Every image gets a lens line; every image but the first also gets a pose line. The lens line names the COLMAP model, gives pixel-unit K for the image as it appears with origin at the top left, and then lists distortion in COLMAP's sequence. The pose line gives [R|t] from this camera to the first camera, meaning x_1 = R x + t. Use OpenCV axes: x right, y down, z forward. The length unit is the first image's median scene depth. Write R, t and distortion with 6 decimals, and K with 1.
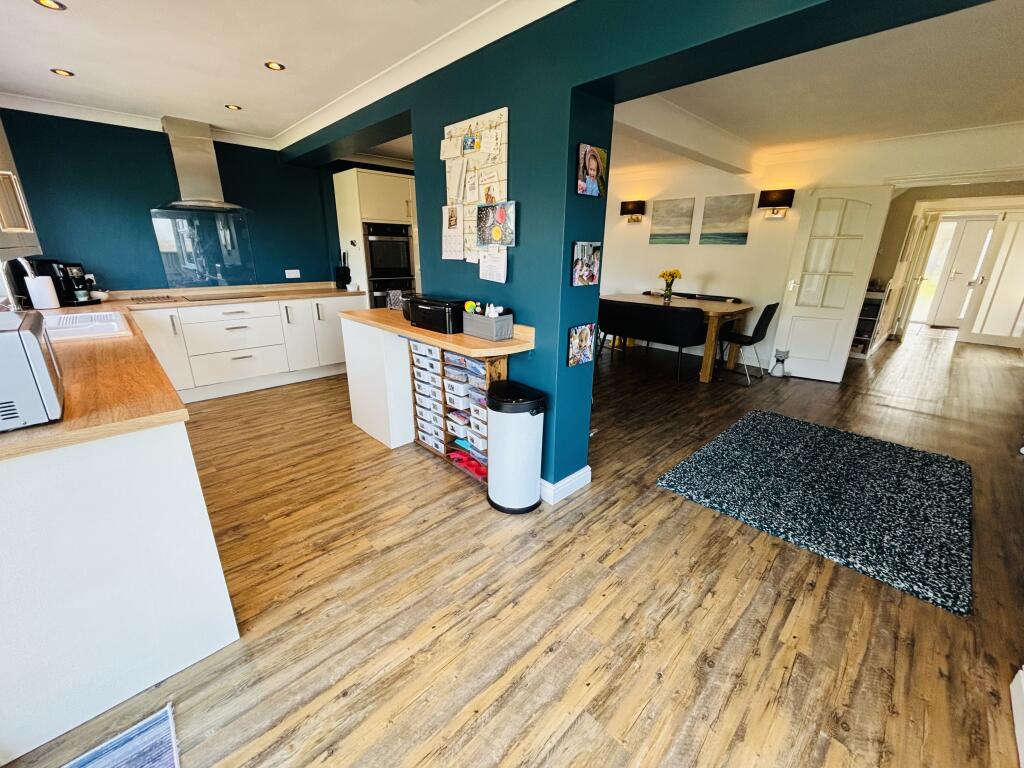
lens RADIAL K [[416.6, 0, 512.0], [0, 416.6, 384.3], [0, 0, 1]] dist [-0.003315, 0.000248]
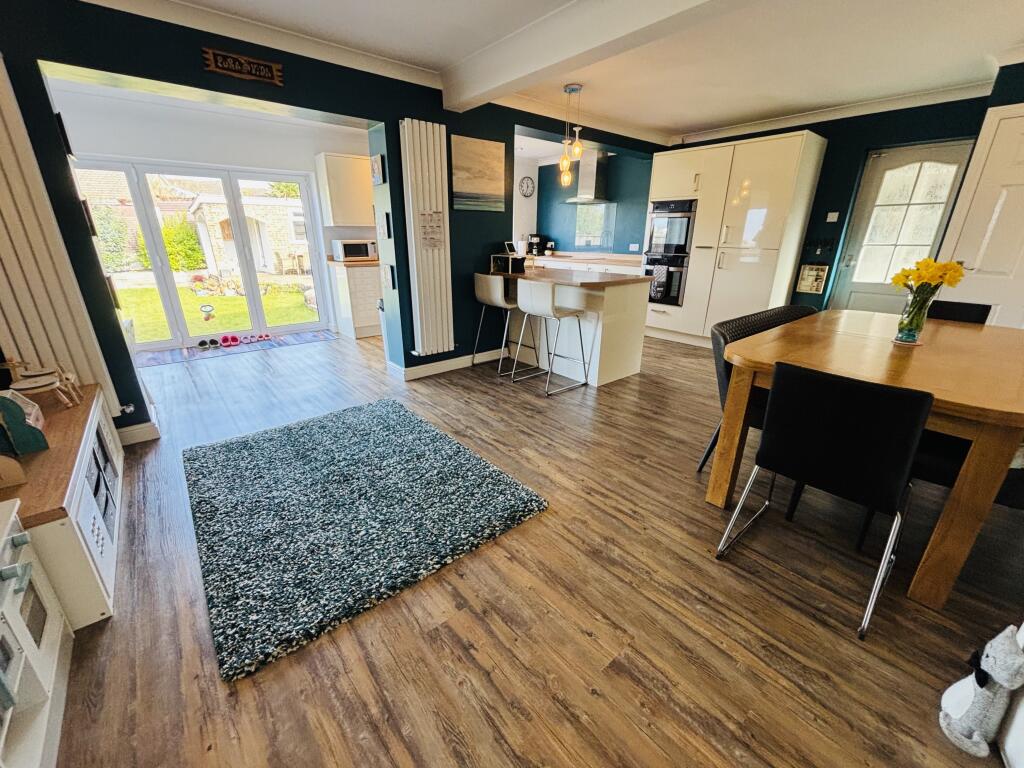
lens RADIAL K [[416.6, 0, 511.7], [0, 416.6, 388.9], [0, 0, 1]] dist [-0.003315, 0.000248]
pose [[-0.070219, 0.333926, -0.939980, 0.825355], [-0.316122, 0.886288, 0.338468, -0.188598], [0.946116, 0.320916, 0.043327, 0.697090]]
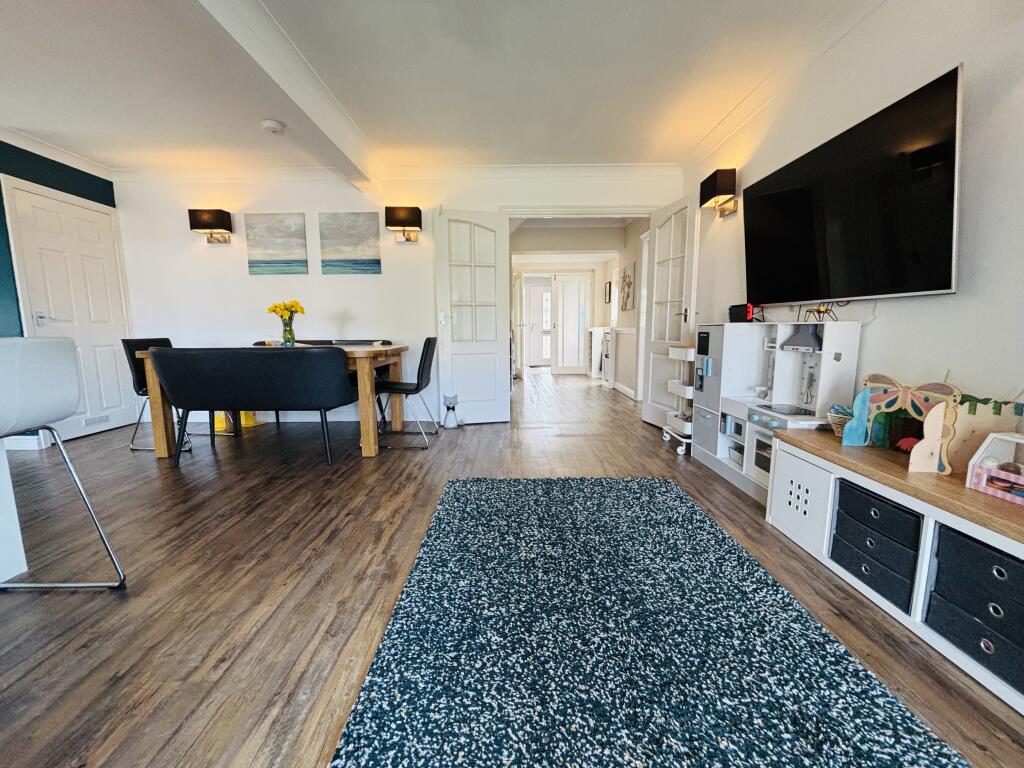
lens RADIAL K [[416.6, 0, 508.6], [0, 416.6, 386.4], [0, 0, 1]] dist [-0.003315, 0.000248]
pose [[0.697731, -0.117259, 0.706698, 0.151485], [0.236526, 0.968897, -0.072760, -0.011831], [-0.676185, 0.217920, 0.703764, 0.338508]]
